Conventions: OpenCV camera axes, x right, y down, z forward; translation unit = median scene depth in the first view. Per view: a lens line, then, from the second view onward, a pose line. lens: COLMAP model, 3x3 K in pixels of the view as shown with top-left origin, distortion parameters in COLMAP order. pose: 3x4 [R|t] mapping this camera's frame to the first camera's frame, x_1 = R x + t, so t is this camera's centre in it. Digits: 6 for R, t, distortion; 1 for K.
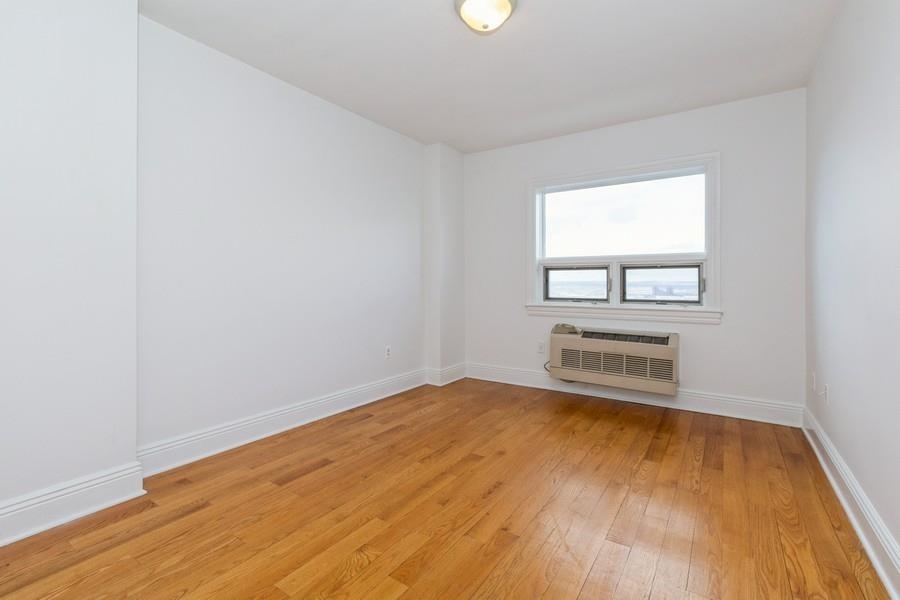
lens RADIAL K [[416.6, 0, 450.6], [0, 416.6, 280.7], [0, 0, 1]] dist [-0.001623, -0.000565]
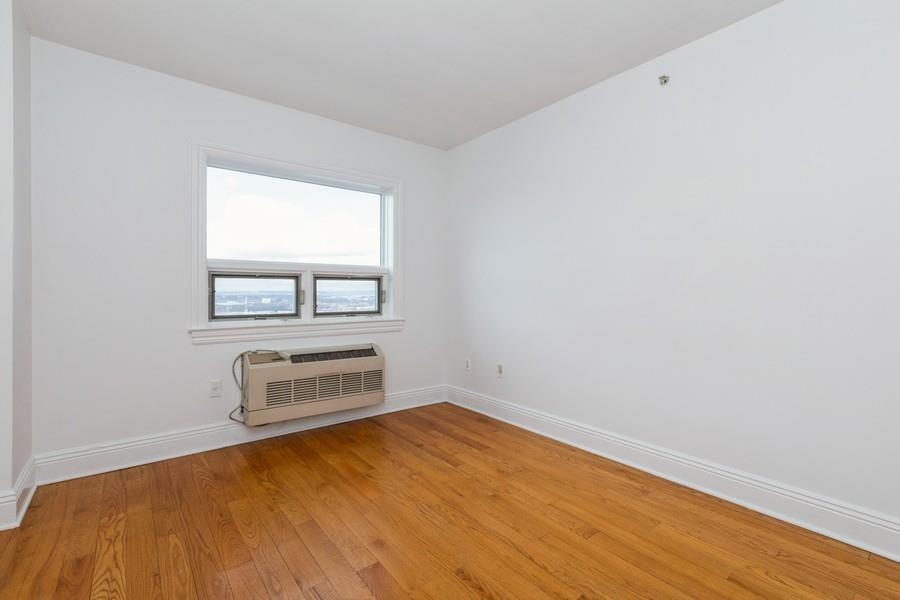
lens RADIAL K [[406.0, 0, 450.2], [0, 406.0, 291.3], [0, 0, 1]] dist [0.002797, 0.000116]
pose [[0.322483, 0.008574, 0.946536, -0.334990], [0.006338, 0.999917, -0.011217, 0.010258], [-0.946554, 0.009616, 0.322402, 0.483088]]
